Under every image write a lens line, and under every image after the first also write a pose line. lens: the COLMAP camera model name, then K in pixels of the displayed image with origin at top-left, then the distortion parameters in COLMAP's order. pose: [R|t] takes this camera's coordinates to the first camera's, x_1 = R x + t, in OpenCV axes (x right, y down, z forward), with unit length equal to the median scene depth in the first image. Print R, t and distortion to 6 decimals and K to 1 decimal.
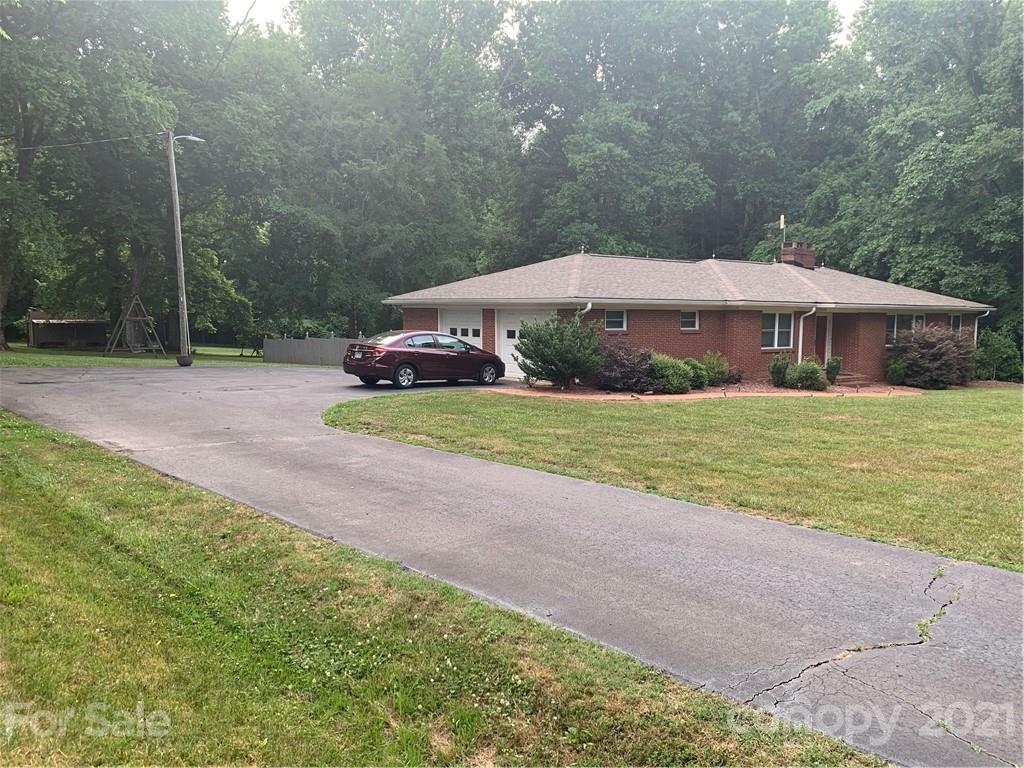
lens RADIAL K [[774.5, 0, 512.0], [0, 774.5, 384.0], [0, 0, 1]] dist [0.108653, -0.228321]
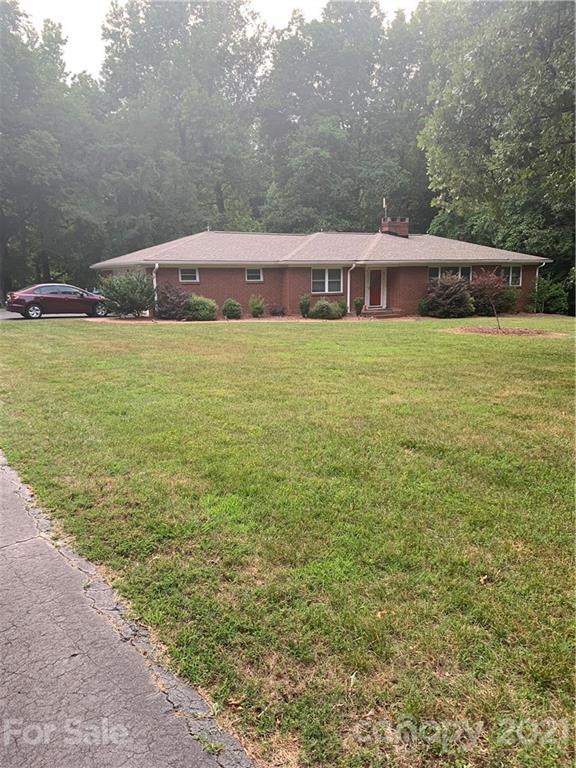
lens RADIAL K [[580.9, 0, 288.0], [0, 580.9, 384.0], [0, 0, 1]] dist [0.108653, -0.228321]
pose [[0.990154, -0.000422, -0.139982, 0.399603], [0.012908, 0.996010, 0.088303, 0.028133], [0.139387, -0.089240, 0.986209, -0.124911]]
